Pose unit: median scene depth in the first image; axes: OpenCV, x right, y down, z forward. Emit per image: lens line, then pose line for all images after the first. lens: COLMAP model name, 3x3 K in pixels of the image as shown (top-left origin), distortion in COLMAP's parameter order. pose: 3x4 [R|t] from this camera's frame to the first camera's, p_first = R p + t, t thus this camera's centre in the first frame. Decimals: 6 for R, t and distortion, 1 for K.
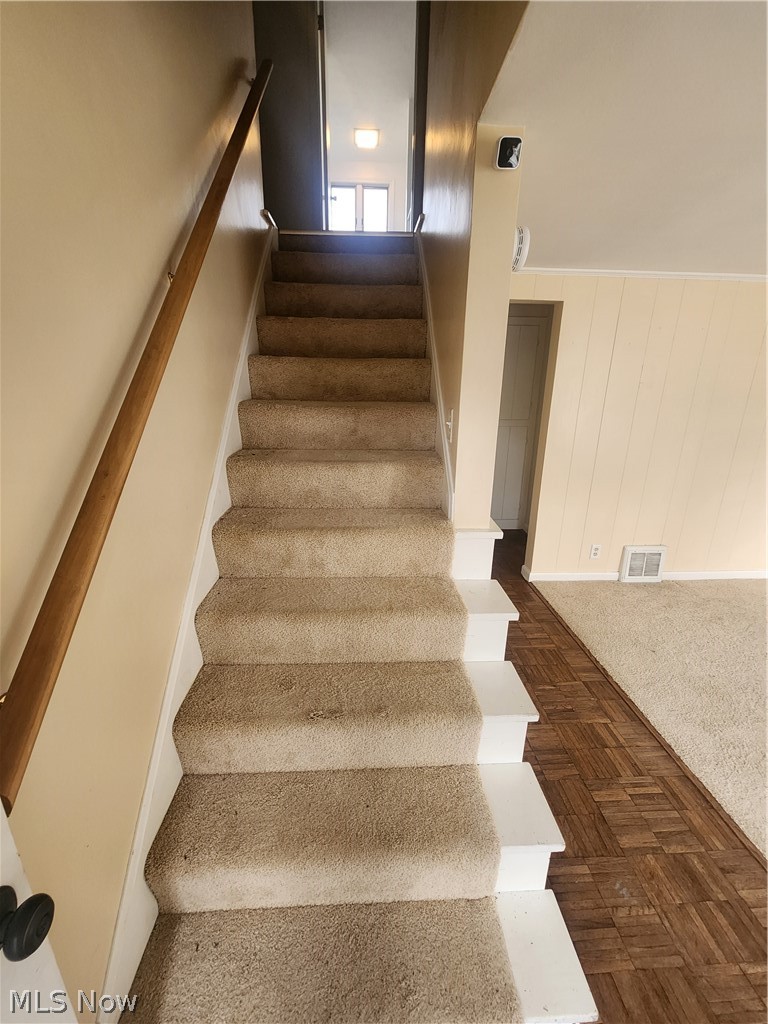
lens RADIAL K [[417.9, 0, 382.7], [0, 417.9, 509.2], [0, 0, 1]] dist [-0.001113, 0.000005]
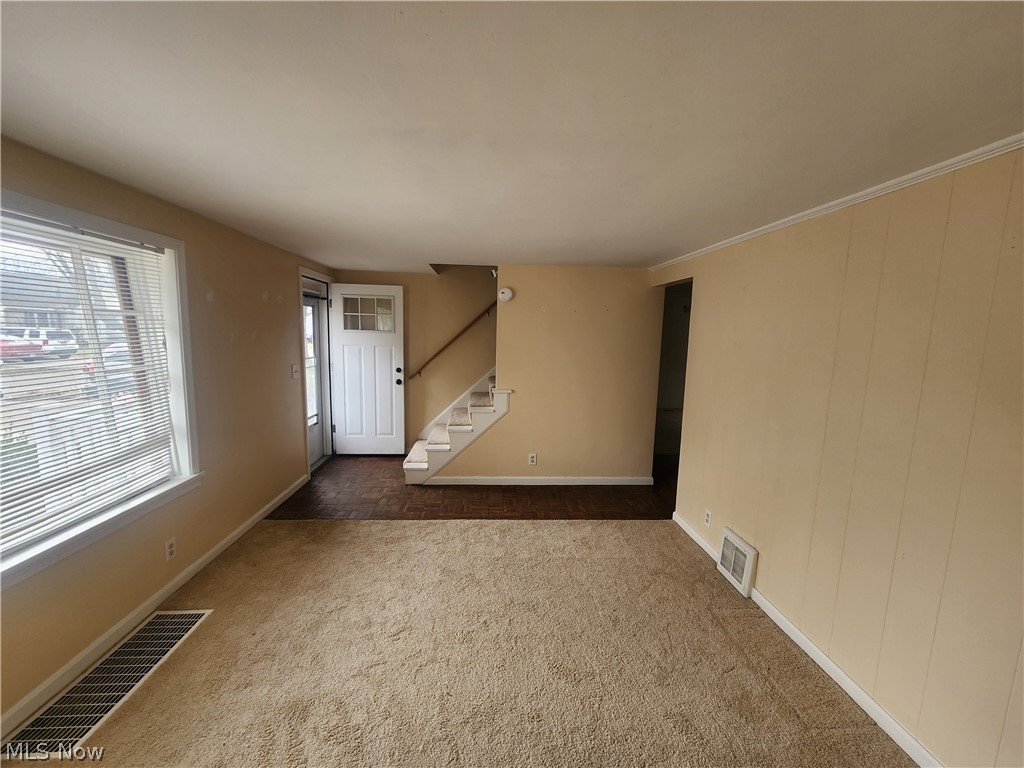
lens RADIAL K [[417.9, 0, 510.4], [0, 417.9, 385.3], [0, 0, 1]] dist [-0.001113, 0.000005]
pose [[0.017439, 0.114332, -0.993290, 2.082520], [-0.315226, 0.943404, 0.103056, -0.200368], [0.948856, 0.311314, 0.052493, 0.667303]]
